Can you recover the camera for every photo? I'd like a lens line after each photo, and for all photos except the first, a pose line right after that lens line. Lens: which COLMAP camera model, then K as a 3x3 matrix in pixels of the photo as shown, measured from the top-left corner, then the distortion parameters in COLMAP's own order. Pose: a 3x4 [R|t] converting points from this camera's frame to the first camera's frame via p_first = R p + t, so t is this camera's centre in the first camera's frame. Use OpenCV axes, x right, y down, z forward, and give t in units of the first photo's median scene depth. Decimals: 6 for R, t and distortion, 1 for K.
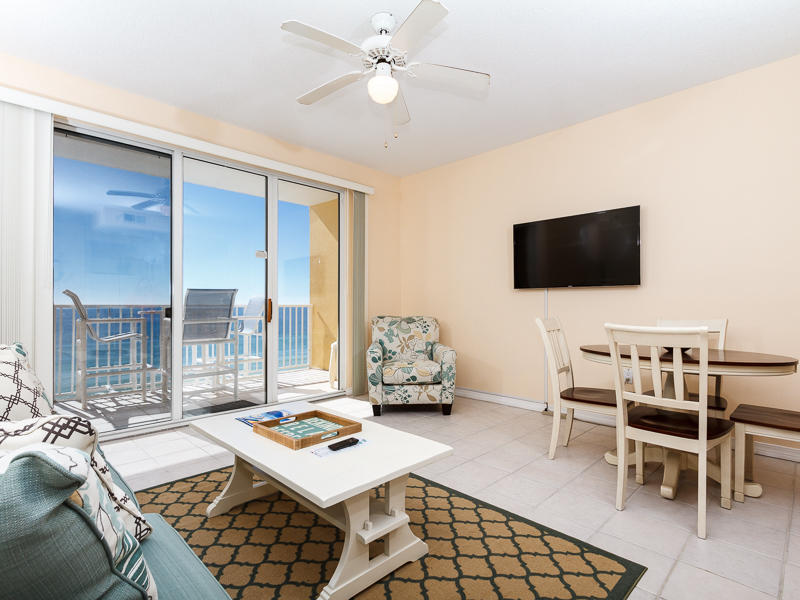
lens RADIAL K [[401.2, 0, 400.0], [0, 401.2, 300.0], [0, 0, 1]] dist [0.004755, -0.001092]
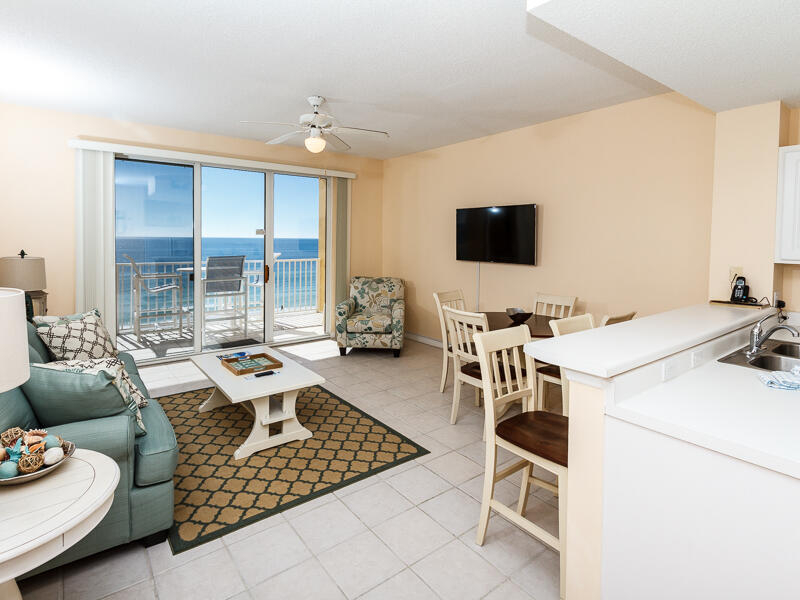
lens RADIAL K [[396.9, 0, 401.0], [0, 396.9, 252.8], [0, 0, 1]] dist [0.000311, 0.000763]
pose [[0.995108, 0.019483, -0.096850, 0.254299], [-0.015866, 0.999153, 0.037971, -0.104145], [0.097507, -0.036249, 0.994574, -0.275514]]
